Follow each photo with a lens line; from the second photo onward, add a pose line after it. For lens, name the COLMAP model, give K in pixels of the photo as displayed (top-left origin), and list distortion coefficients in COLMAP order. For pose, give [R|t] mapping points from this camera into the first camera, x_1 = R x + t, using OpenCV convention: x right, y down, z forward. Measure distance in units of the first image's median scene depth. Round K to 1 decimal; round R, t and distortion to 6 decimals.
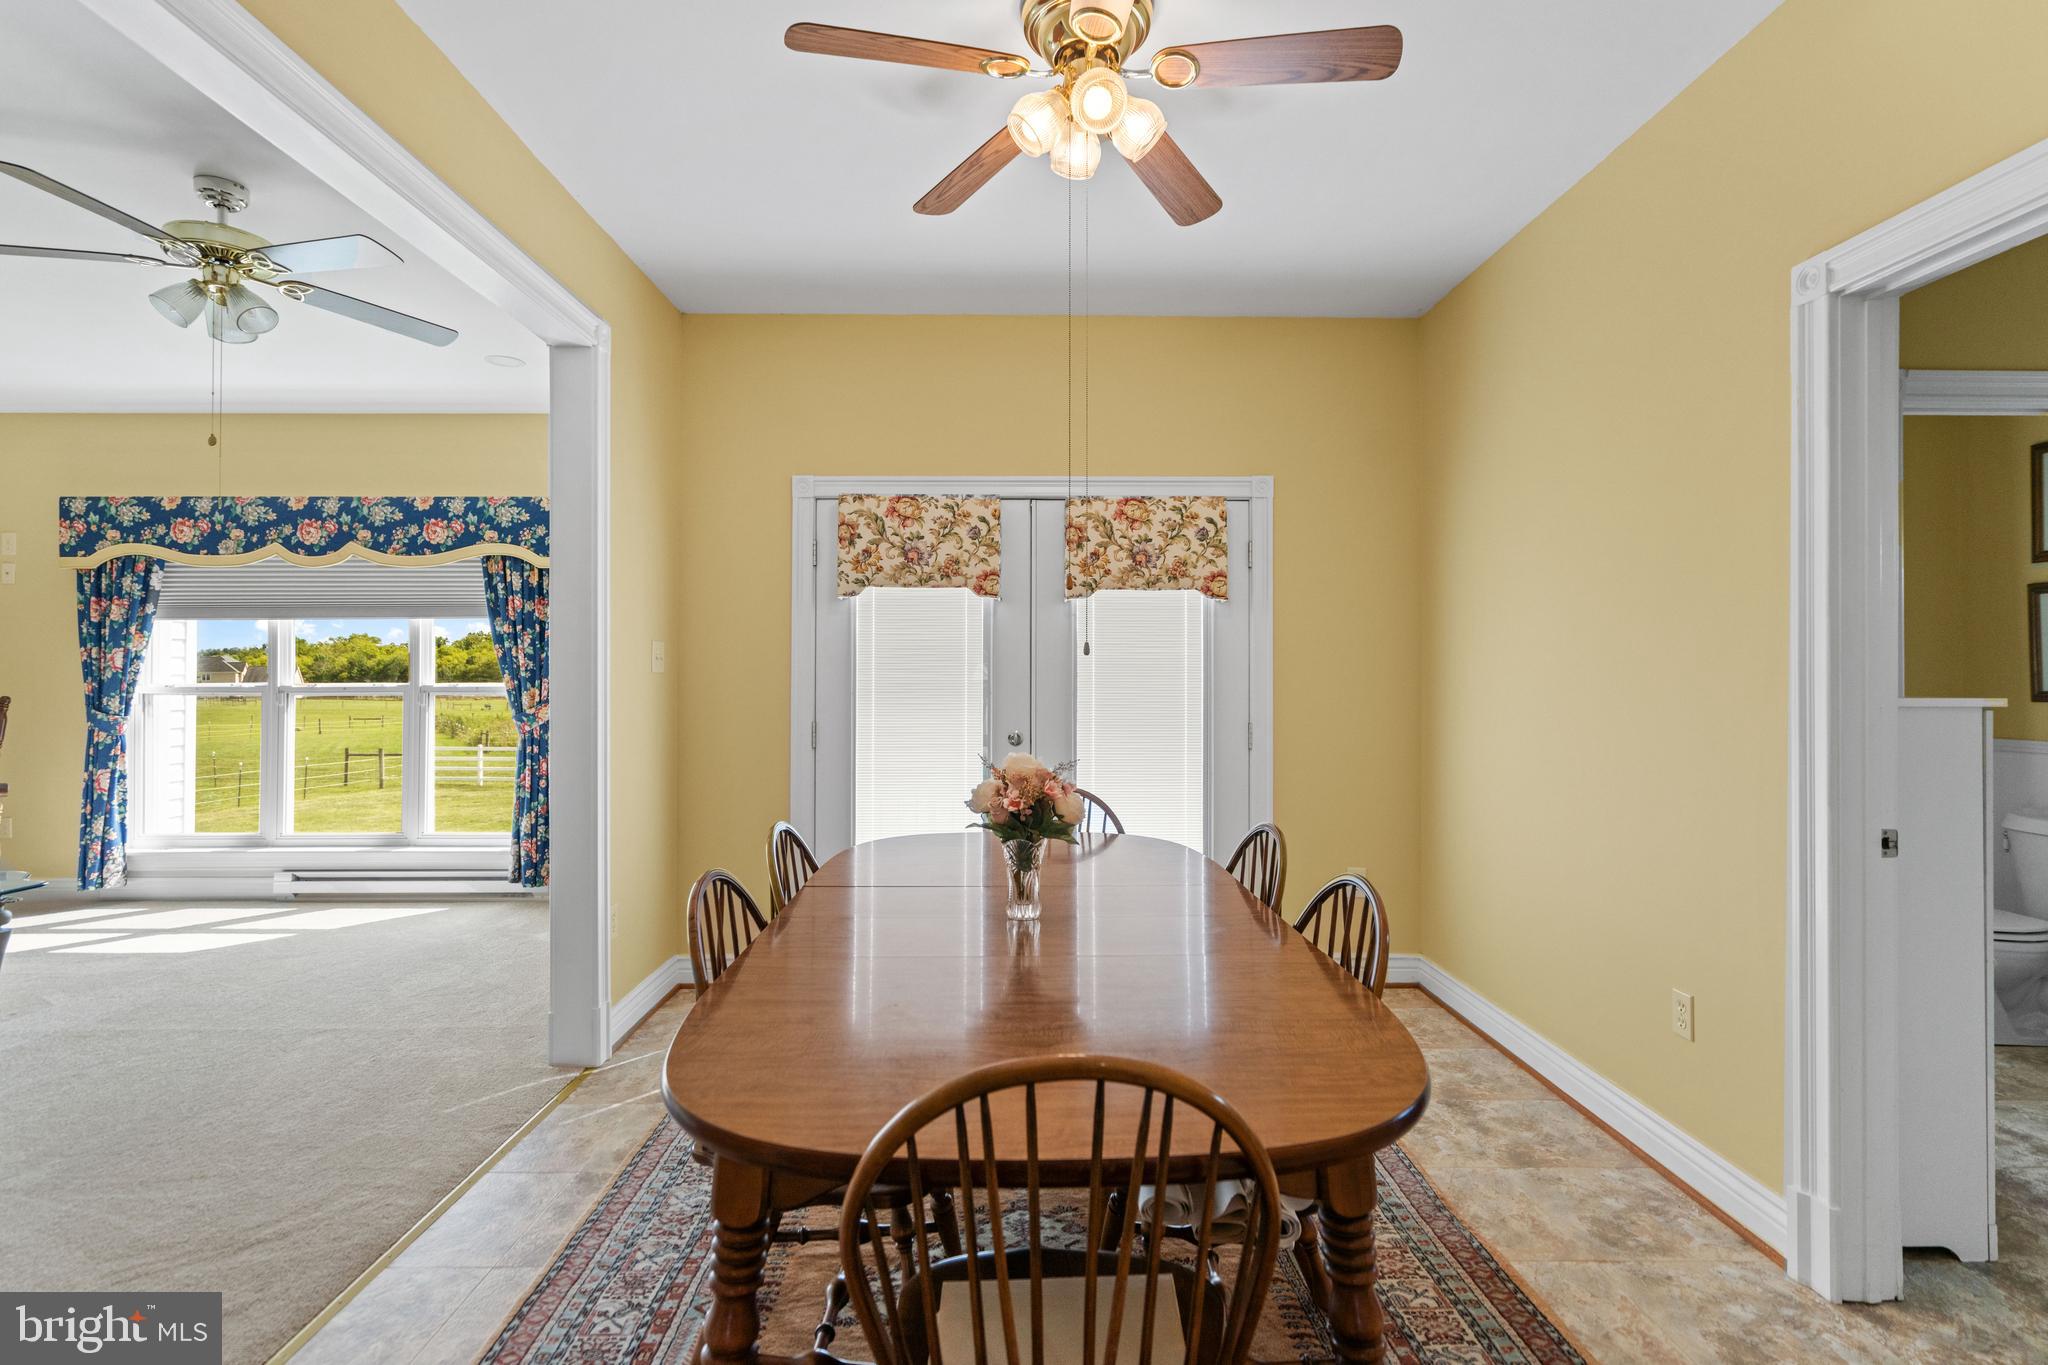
lens RADIAL K [[938.0, 0, 1023.4], [0, 938.0, 678.8], [0, 0, 1]] dist [-0.016866, 0.001250]
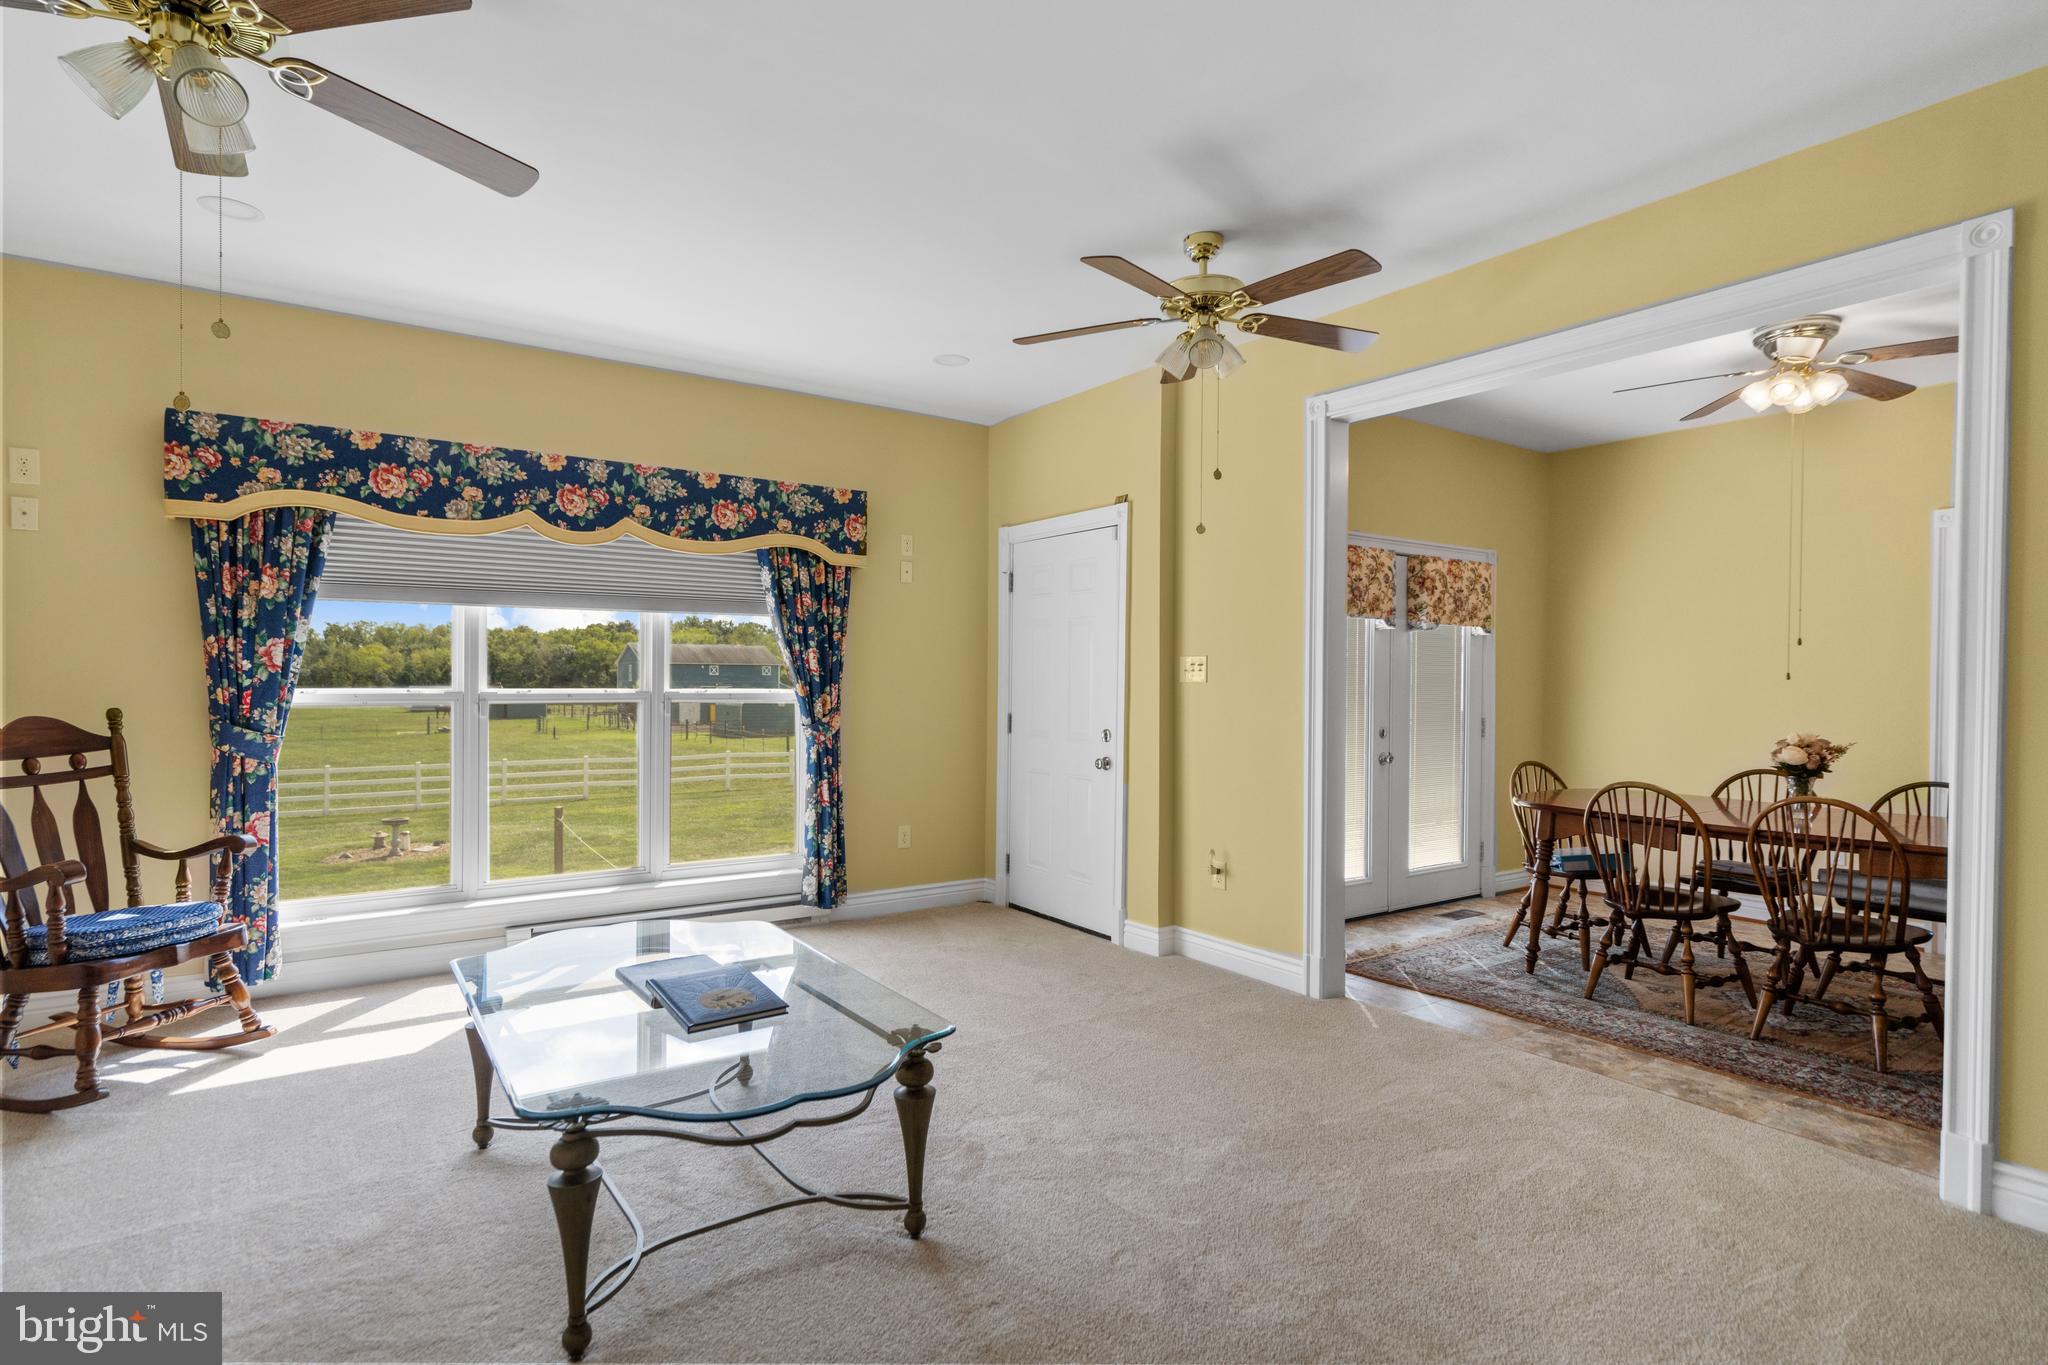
lens RADIAL K [[1052.2, 0, 1022.4], [0, 1052.2, 692.9], [0, 0, 1]] dist [0.010329, -0.000883]
pose [[0.839517, -0.000404, 0.543333, -0.937338], [-0.009490, 0.999836, 0.015407, -0.009605], [-0.543250, -0.018090, 0.839376, 0.021193]]
